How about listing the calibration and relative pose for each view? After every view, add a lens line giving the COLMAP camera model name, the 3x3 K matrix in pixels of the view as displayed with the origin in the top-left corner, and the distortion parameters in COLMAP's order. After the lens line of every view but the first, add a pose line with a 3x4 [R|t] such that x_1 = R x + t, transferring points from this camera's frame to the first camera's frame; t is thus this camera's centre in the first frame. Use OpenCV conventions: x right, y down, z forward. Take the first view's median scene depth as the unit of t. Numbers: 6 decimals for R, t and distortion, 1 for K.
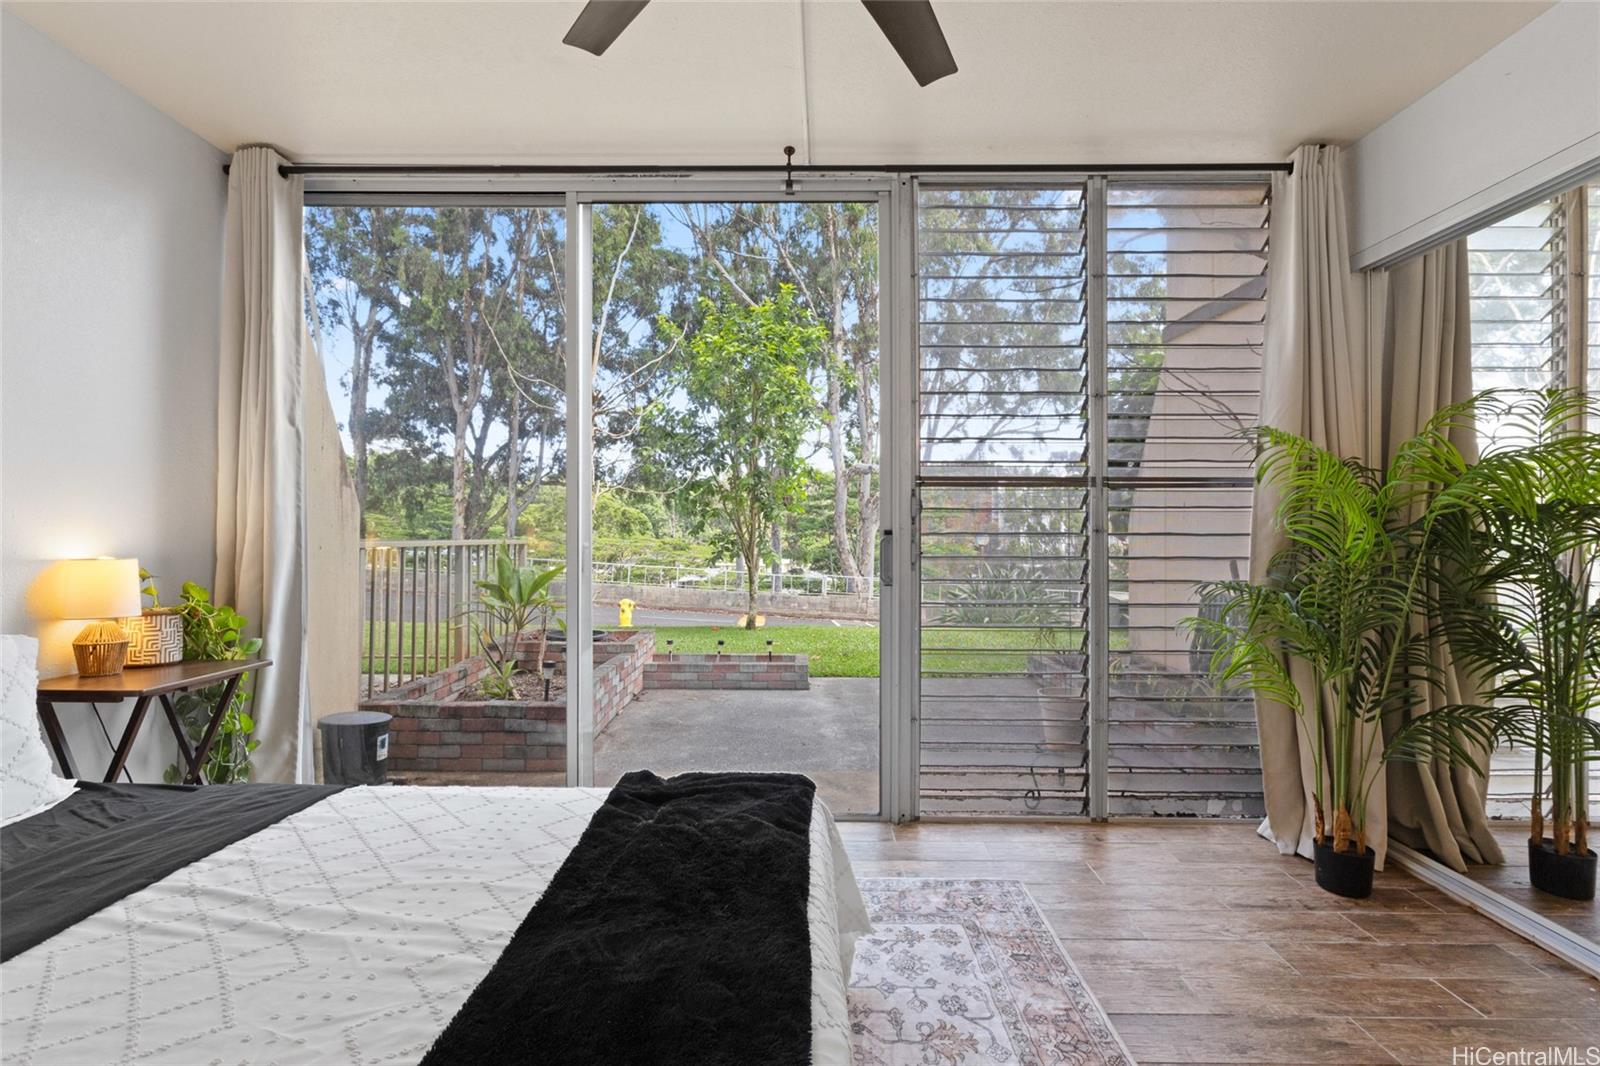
lens RADIAL K [[740.4, 0, 800.7], [0, 740.4, 528.5], [0, 0, 1]] dist [-0.002755, 0.000085]
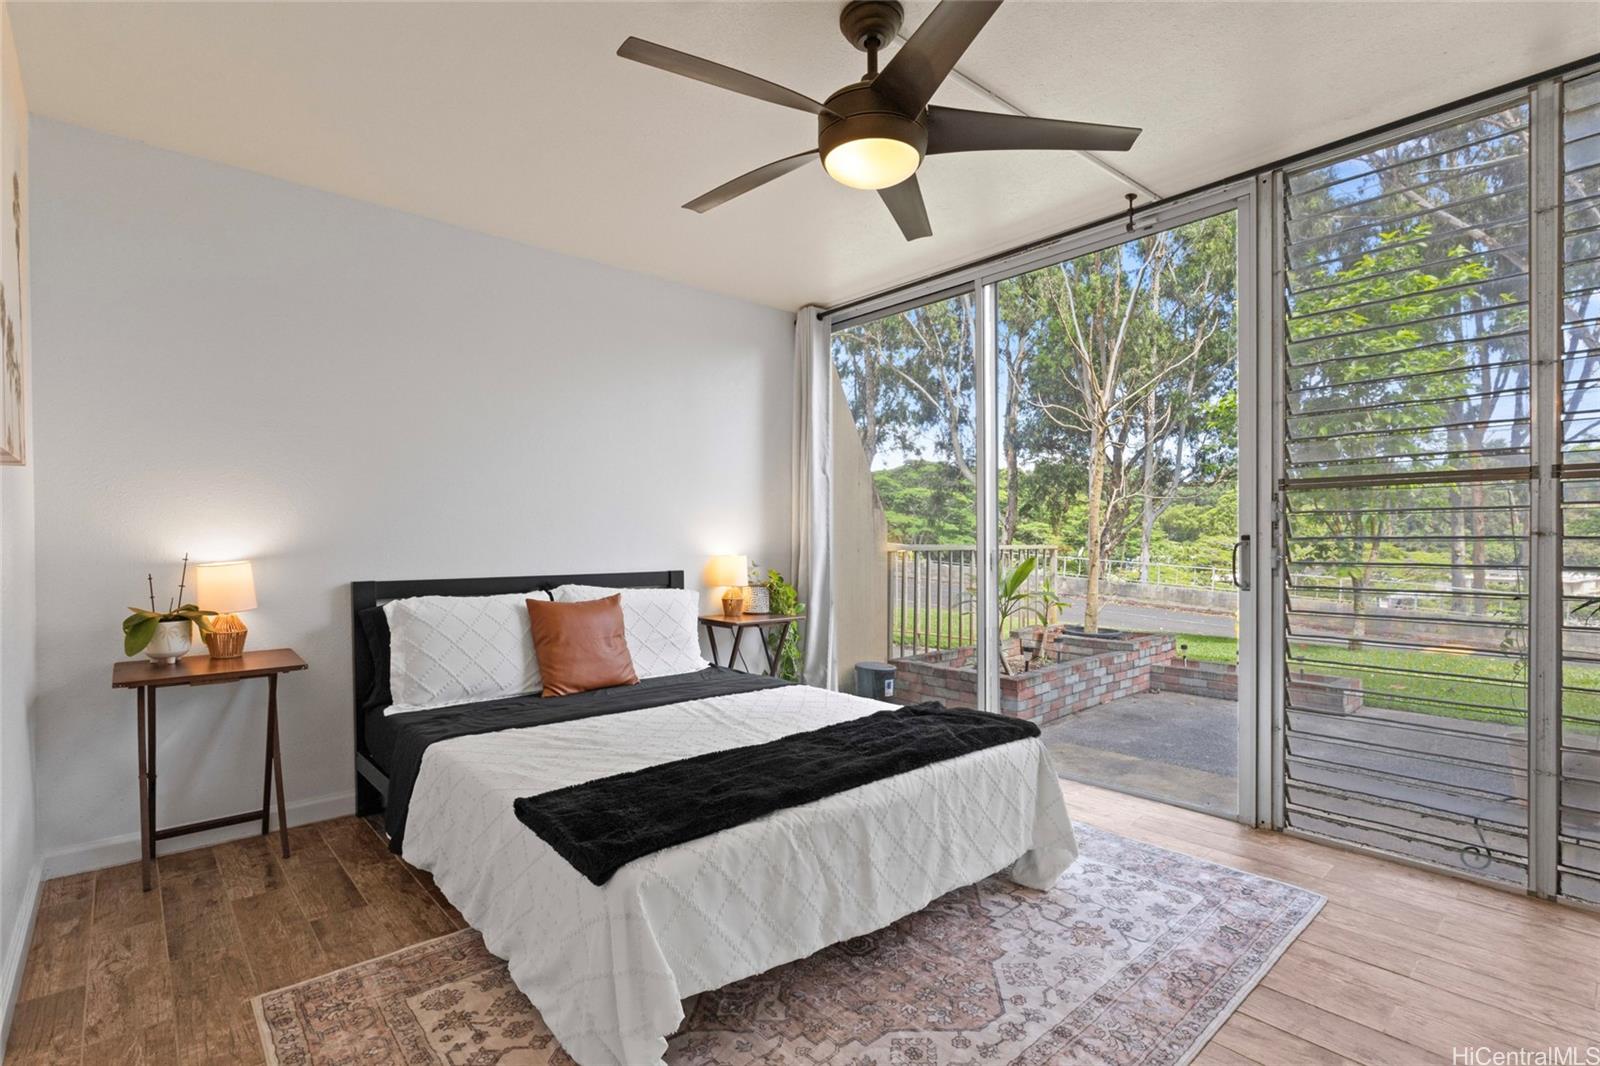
lens RADIAL K [[751.4, 0, 792.6], [0, 751.4, 542.3], [0, 0, 1]] dist [-0.001864, 0.000066]
pose [[0.664067, -0.003738, -0.747664, 0.490199], [0.012265, 0.999907, 0.005895, -0.001486], [0.747572, -0.013085, 0.664052, -0.140750]]
